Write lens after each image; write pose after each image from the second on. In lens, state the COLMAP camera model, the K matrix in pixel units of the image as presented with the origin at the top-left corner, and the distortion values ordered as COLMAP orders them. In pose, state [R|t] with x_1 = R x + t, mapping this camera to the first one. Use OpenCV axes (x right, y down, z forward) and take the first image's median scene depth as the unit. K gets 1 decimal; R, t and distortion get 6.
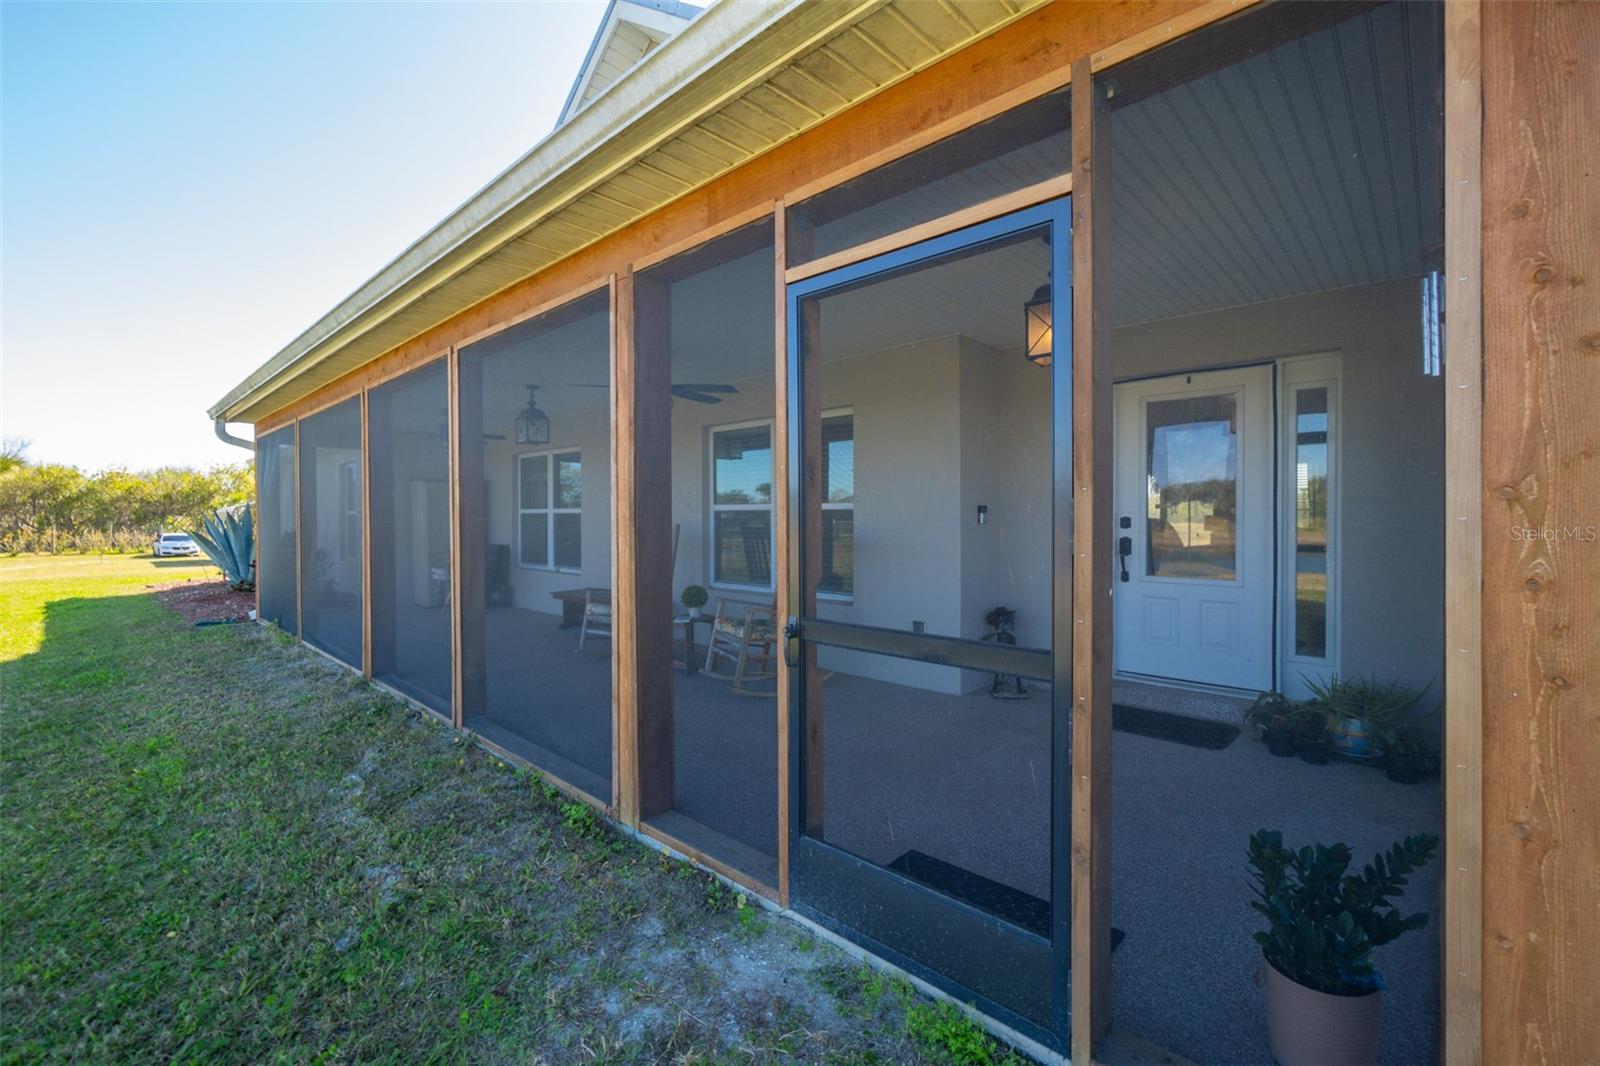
lens RADIAL K [[689.8, 0, 796.3], [0, 689.8, 529.5], [0, 0, 1]] dist [-0.003950, 0.002992]
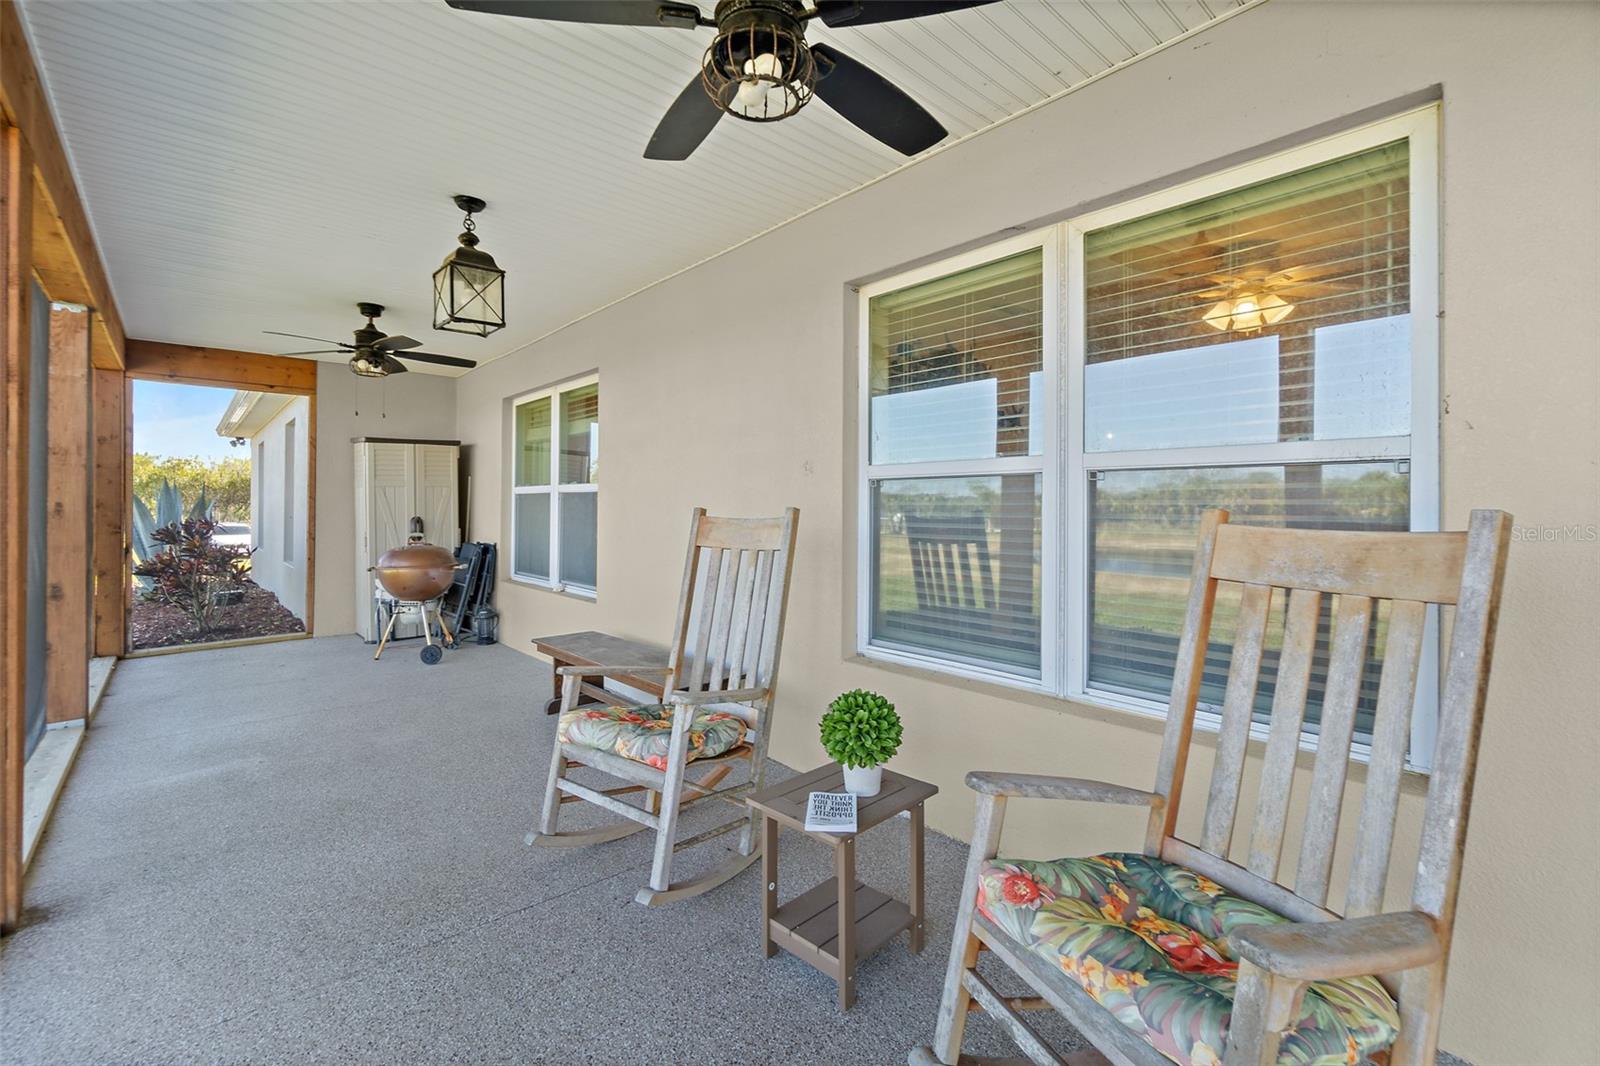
lens RADIAL K [[689.8, 0, 794.7], [0, 689.8, 523.4], [0, 0, 1]] dist [-0.003950, 0.002992]
pose [[0.995544, 0.010711, -0.093689, -0.149792], [-0.010901, 0.999939, -0.001514, 0.002847], [0.093667, 0.002529, 0.995600, 0.678828]]
